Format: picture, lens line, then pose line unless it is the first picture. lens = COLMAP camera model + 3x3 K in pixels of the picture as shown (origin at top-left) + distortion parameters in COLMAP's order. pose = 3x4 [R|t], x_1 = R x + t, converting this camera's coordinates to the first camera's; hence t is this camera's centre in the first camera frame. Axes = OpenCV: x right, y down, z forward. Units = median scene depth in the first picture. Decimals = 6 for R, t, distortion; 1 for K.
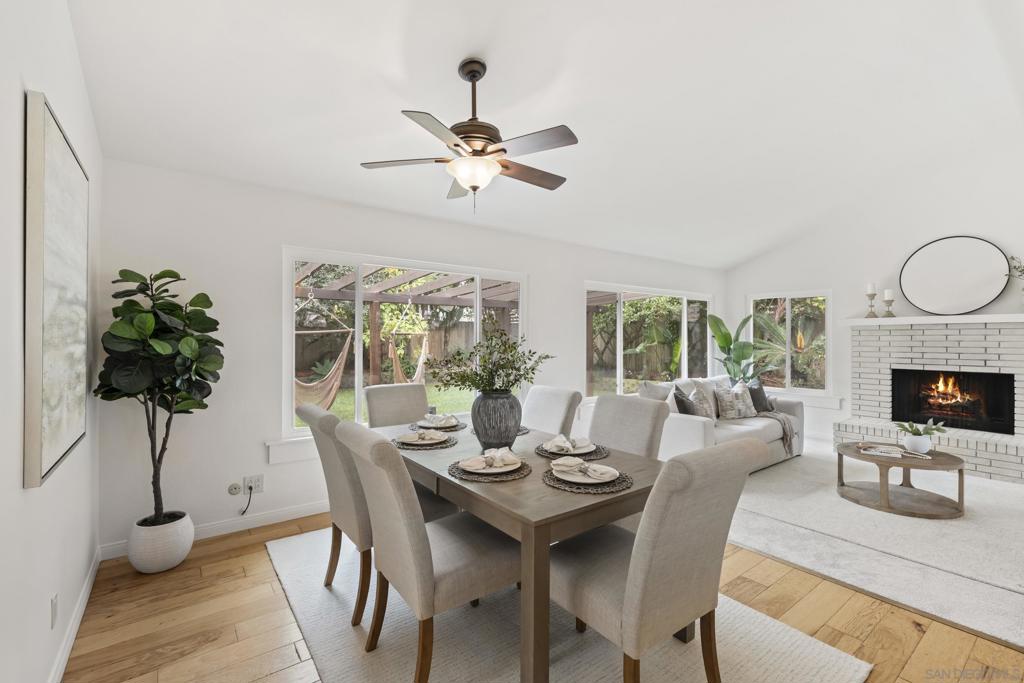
lens RADIAL K [[450.1, 0, 509.9], [0, 450.1, 338.9], [0, 0, 1]] dist [-0.002283, -0.000298]
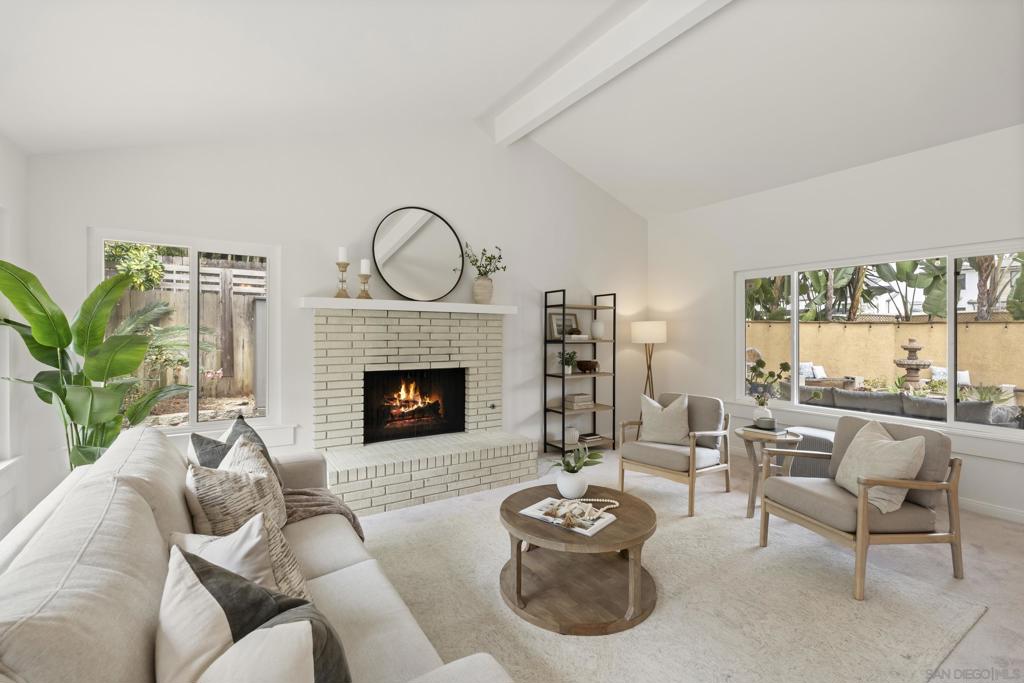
lens RADIAL K [[450.1, 0, 515.3], [0, 450.1, 333.7], [0, 0, 1]] dist [-0.002283, -0.000298]
pose [[0.062982, 0.000473, 0.998015, 0.177525], [-0.003198, 0.999995, -0.000272, 0.006429], [-0.998010, -0.003175, 0.062984, 0.828283]]
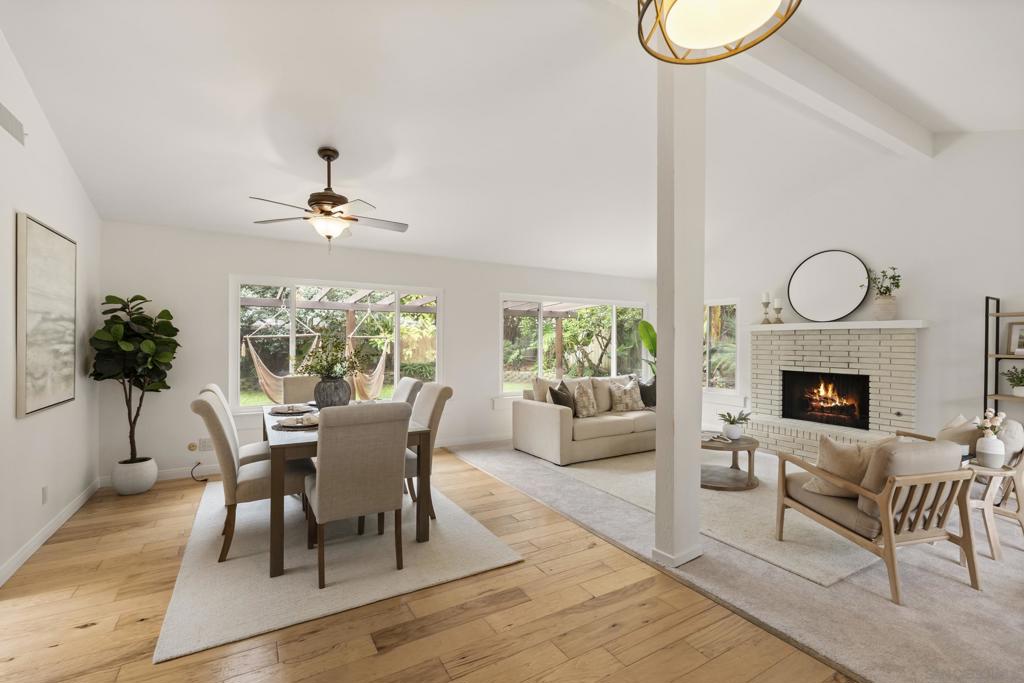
lens RADIAL K [[450.1, 0, 510.2], [0, 450.1, 344.4], [0, 0, 1]] dist [-0.002283, -0.000298]
pose [[0.993934, 0.004456, -0.109888, 0.357470], [-0.003796, 0.999973, 0.006221, -0.001765], [0.109913, -0.005766, 0.993924, -0.198132]]
